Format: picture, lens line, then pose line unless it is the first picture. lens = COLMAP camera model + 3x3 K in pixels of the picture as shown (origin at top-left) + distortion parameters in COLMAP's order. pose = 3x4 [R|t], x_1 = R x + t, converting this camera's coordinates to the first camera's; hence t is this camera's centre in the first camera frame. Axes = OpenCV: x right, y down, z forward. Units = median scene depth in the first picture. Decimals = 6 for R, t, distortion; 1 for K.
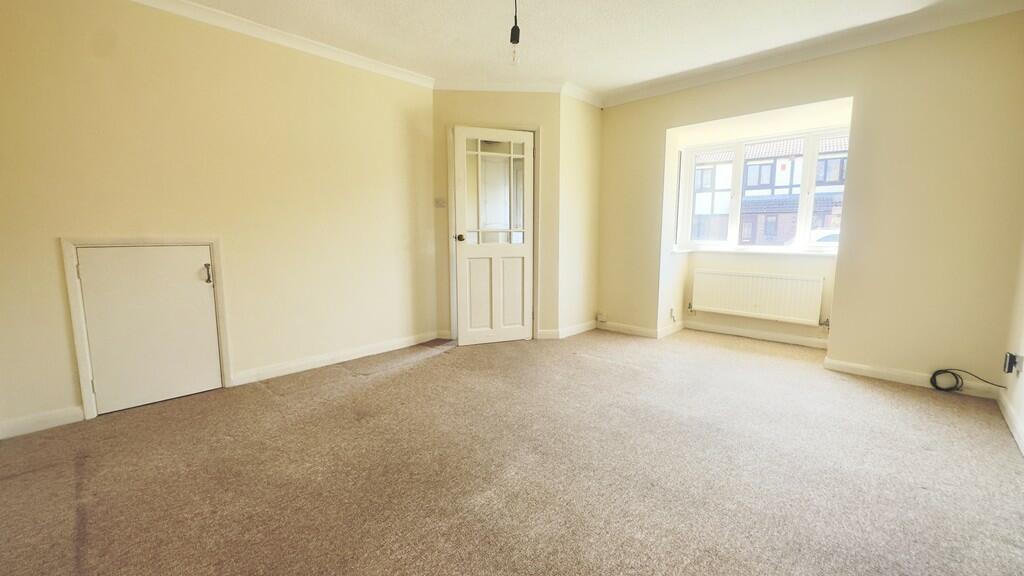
lens RADIAL K [[408.9, 0, 509.0], [0, 408.9, 283.9], [0, 0, 1]] dist [-0.002230, -0.000136]
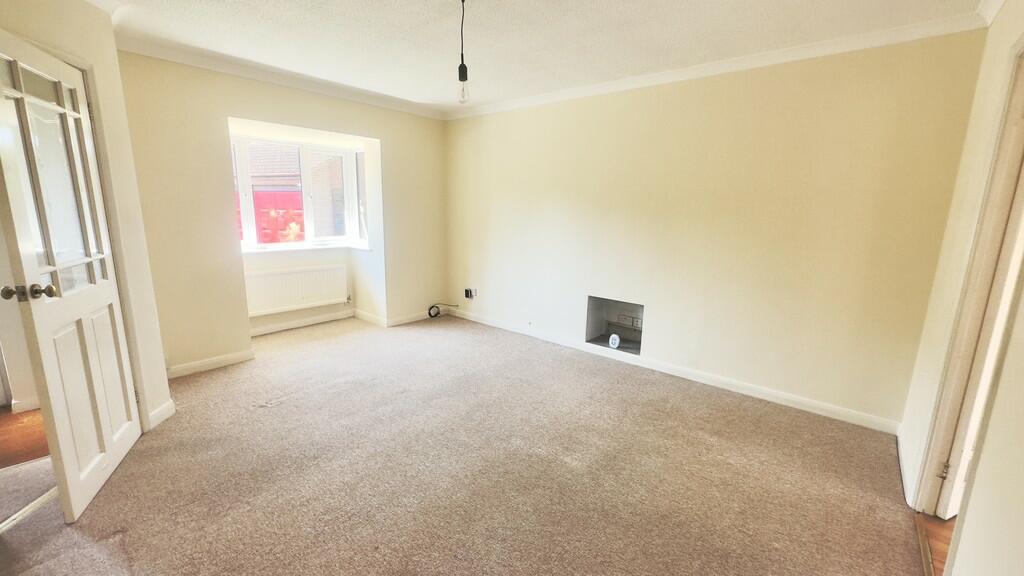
lens RADIAL K [[408.9, 0, 509.1], [0, 408.9, 287.4], [0, 0, 1]] dist [-0.002230, -0.000136]
pose [[-0.043194, -0.194427, 0.979965, -0.724135], [0.103421, 0.974741, 0.197949, -0.195485], [-0.993699, 0.109899, -0.021995, 0.659519]]
